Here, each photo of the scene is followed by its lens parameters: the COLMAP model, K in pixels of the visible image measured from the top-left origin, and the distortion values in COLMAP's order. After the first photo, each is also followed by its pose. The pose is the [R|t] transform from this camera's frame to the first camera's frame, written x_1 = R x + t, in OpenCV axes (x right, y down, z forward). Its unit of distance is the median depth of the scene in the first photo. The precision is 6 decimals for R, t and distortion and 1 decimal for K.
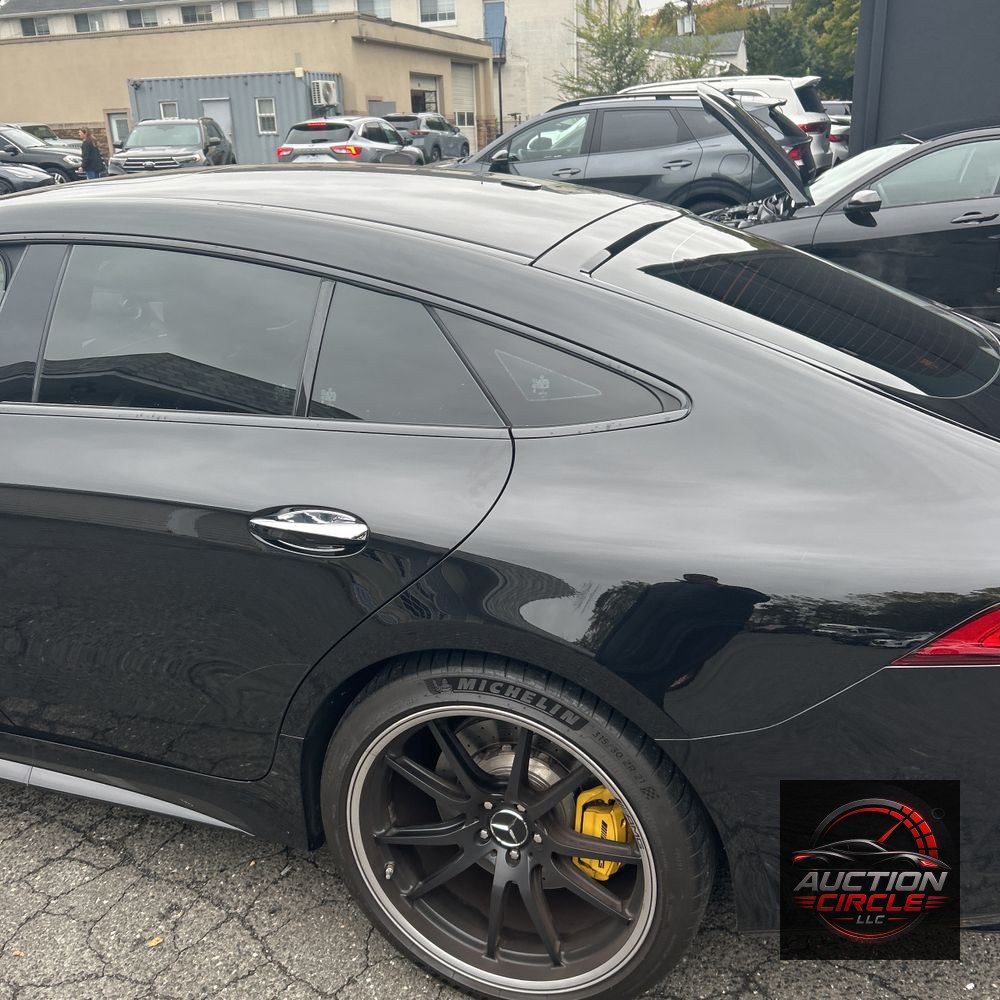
lens RADIAL K [[1010.2, 0, 500.0], [0, 1010.2, 500.0], [0, 0, 1]] dist [0.027195, -0.002154]
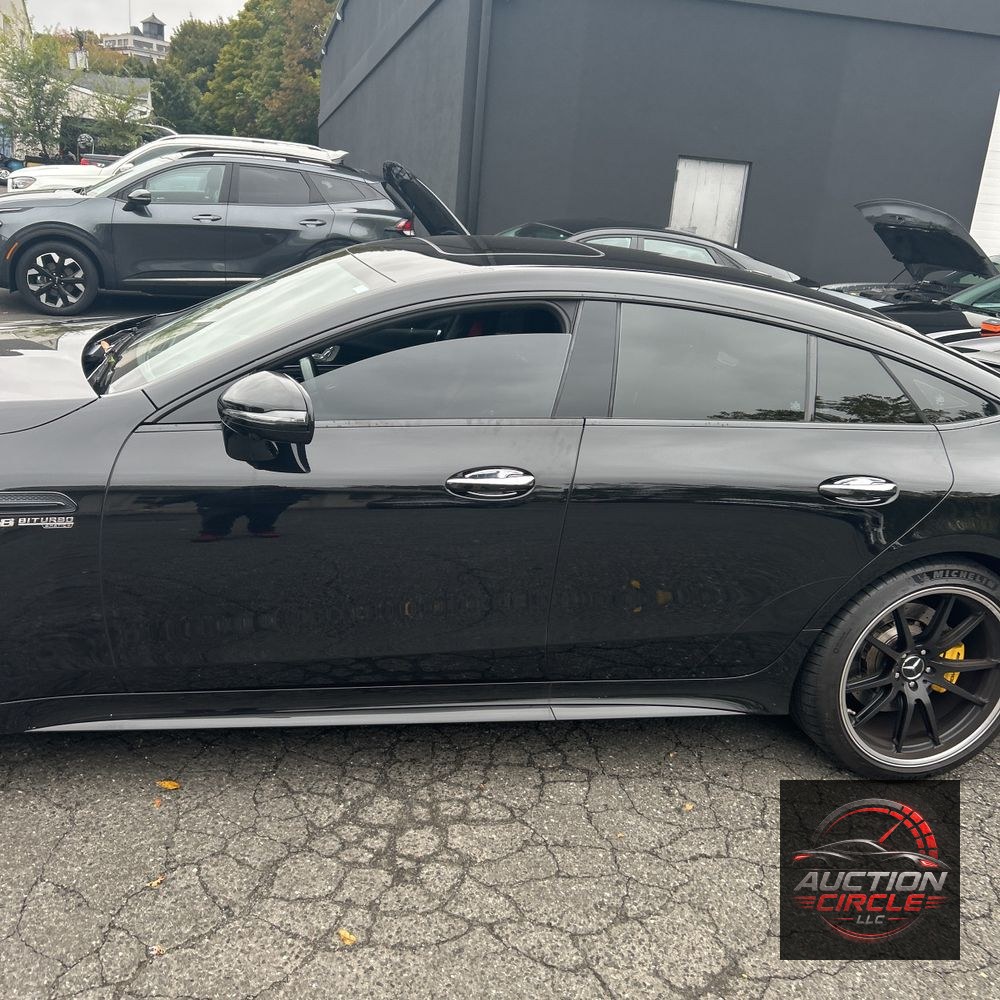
lens RADIAL K [[1021.5, 0, 502.1], [0, 1021.5, 490.3], [0, 0, 1]] dist [0.009693, -0.020585]
pose [[0.825133, -0.043632, 0.563251, -0.100039], [0.074086, 0.996760, -0.031317, 0.002349], [-0.560060, 0.067570, 0.825692, -0.002232]]
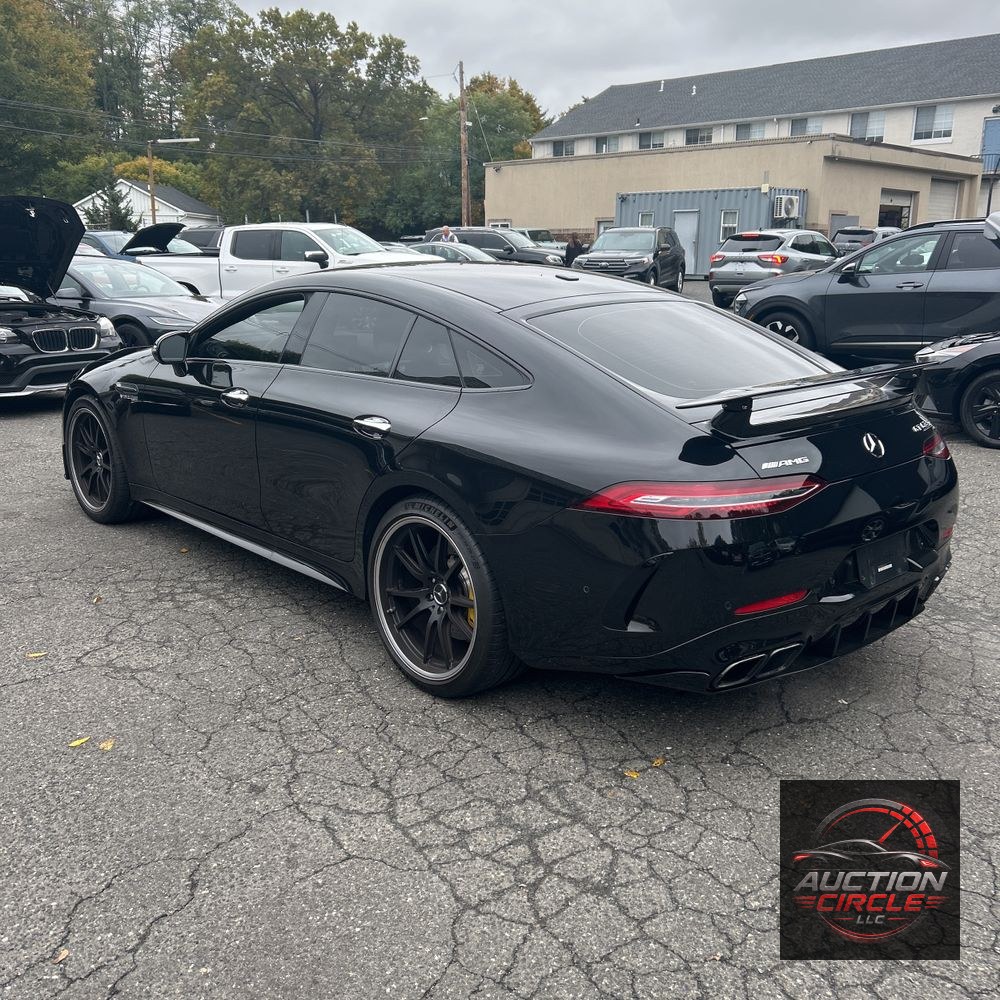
lens RADIAL K [[1011.0, 0, 499.4], [0, 1011.0, 503.1], [0, 0, 1]] dist [0.018514, -0.008103]
pose [[0.891427, 0.145994, -0.429003, 0.061414], [-0.185268, 0.981364, -0.051000, 0.015390], [0.413562, 0.124943, 0.901862, -0.048526]]
